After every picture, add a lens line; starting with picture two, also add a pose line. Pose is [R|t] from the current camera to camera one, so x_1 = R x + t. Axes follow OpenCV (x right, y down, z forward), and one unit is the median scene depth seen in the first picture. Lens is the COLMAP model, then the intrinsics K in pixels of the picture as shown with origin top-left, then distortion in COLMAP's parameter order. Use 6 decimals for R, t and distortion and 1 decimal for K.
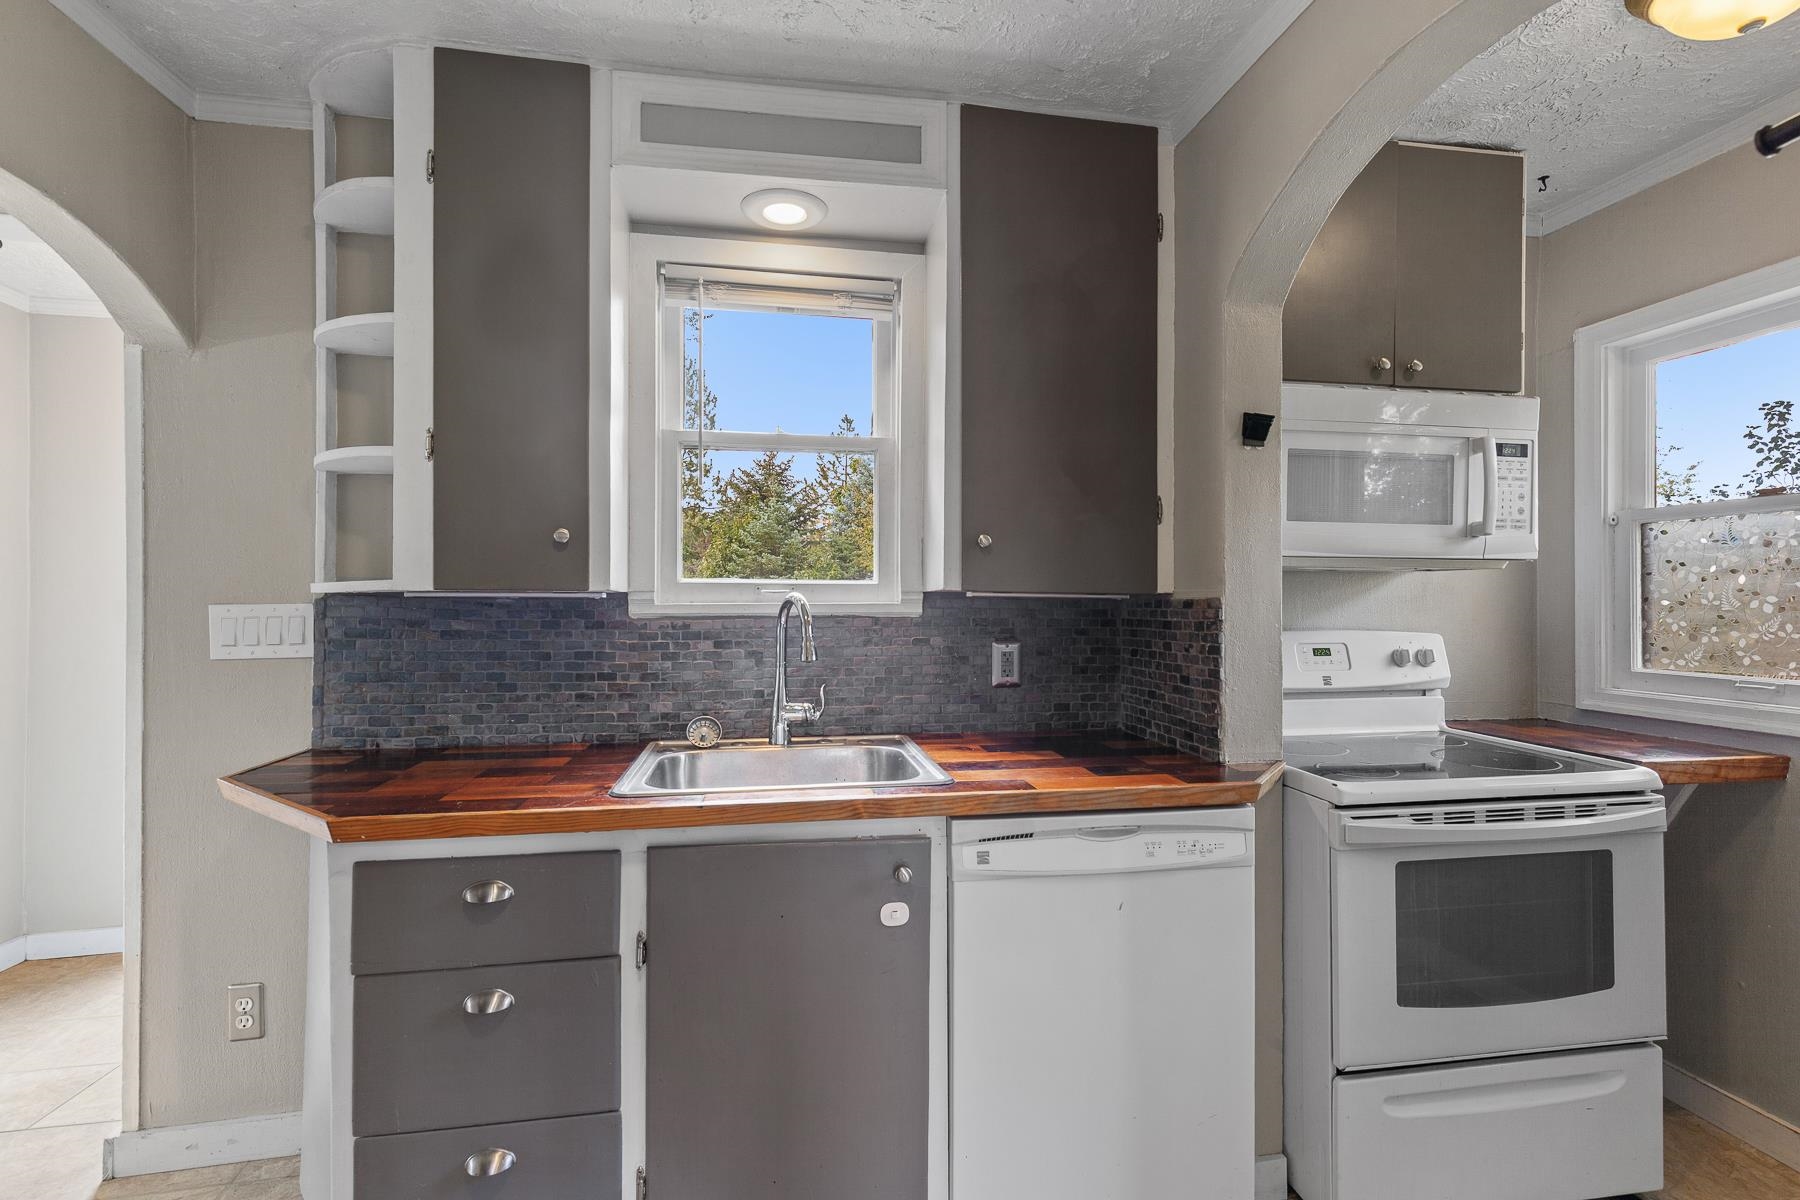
lens RADIAL K [[823.7, 0, 903.7], [0, 823.7, 599.4], [0, 0, 1]] dist [0.000375, 0.000067]
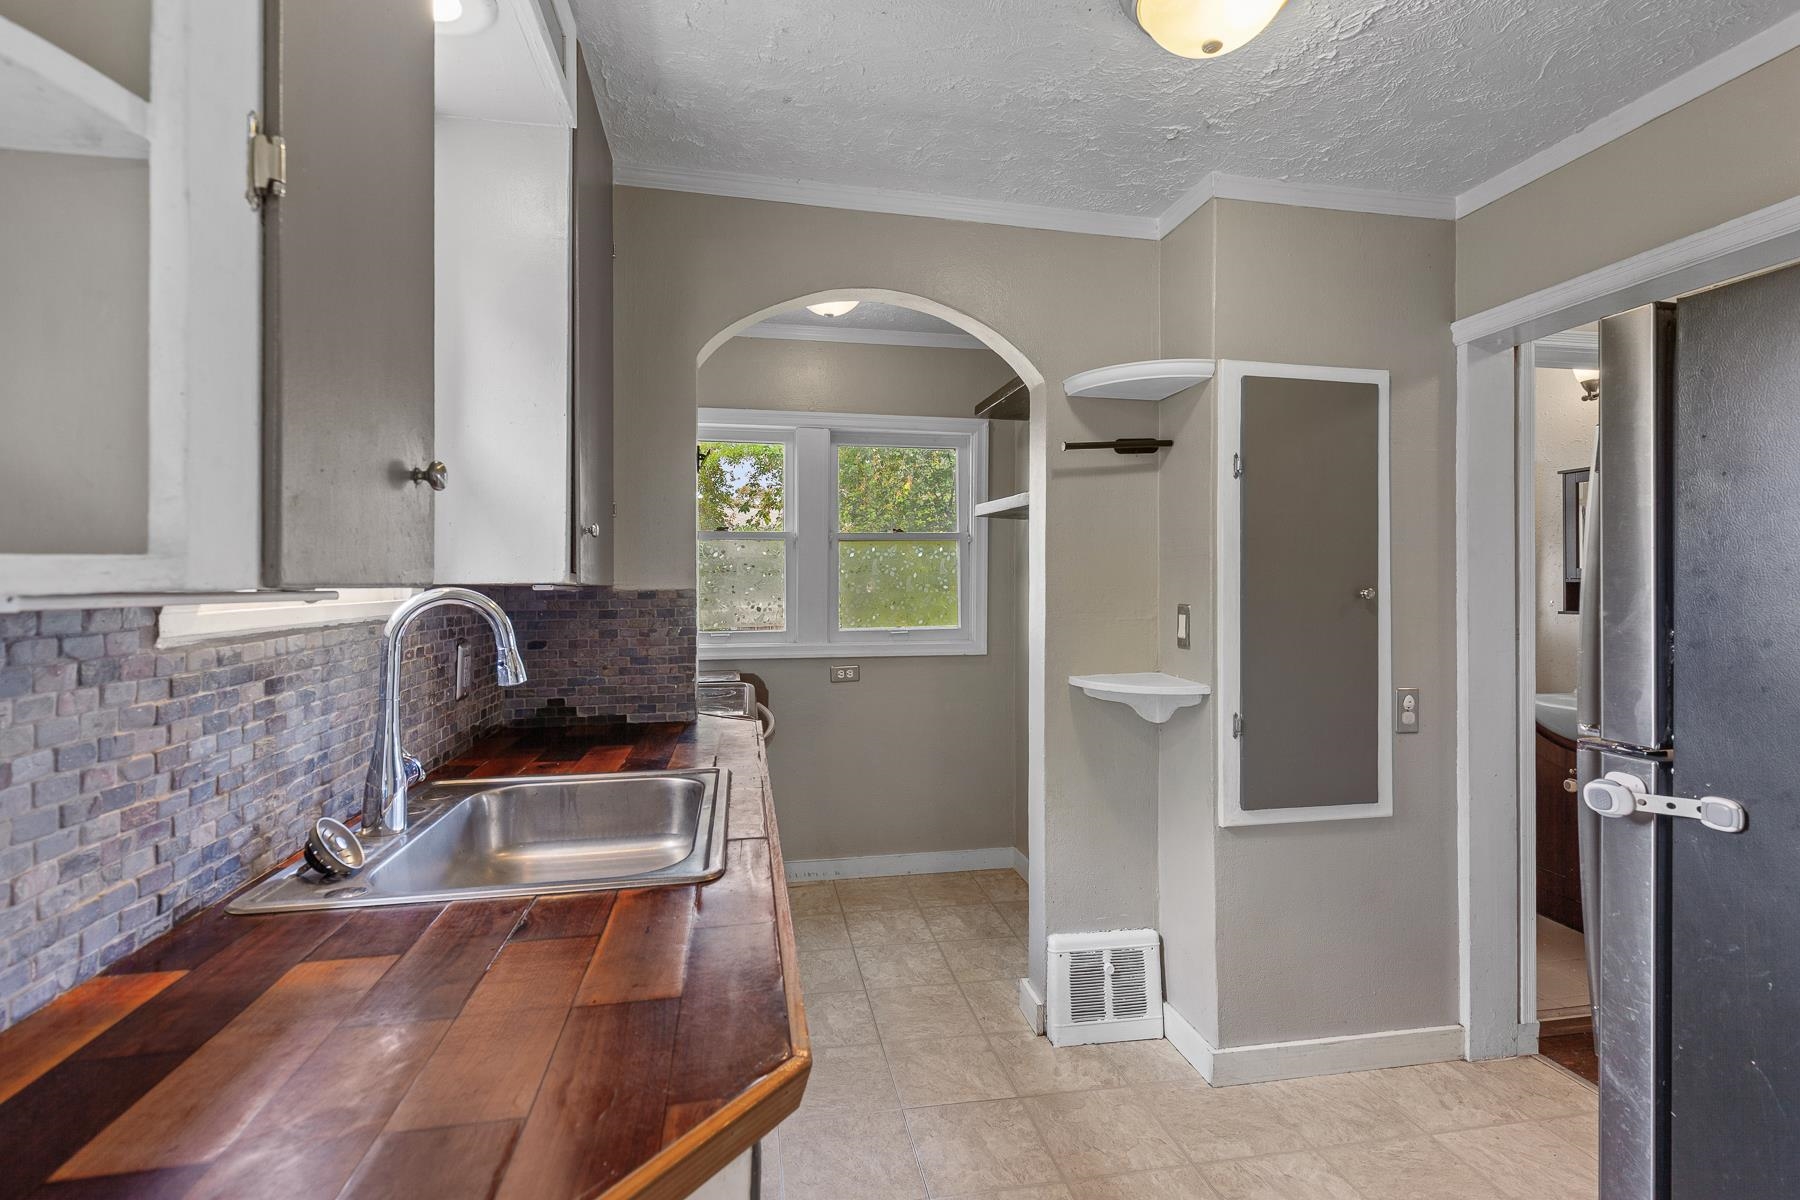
lens RADIAL K [[823.7, 0, 901.0], [0, 823.7, 586.2], [0, 0, 1]] dist [0.000375, 0.000067]
pose [[-0.014986, -0.005612, 0.999872, -0.777070], [0.003120, 0.999979, 0.005660, -0.011566], [-0.999883, 0.003204, -0.014968, 0.619098]]
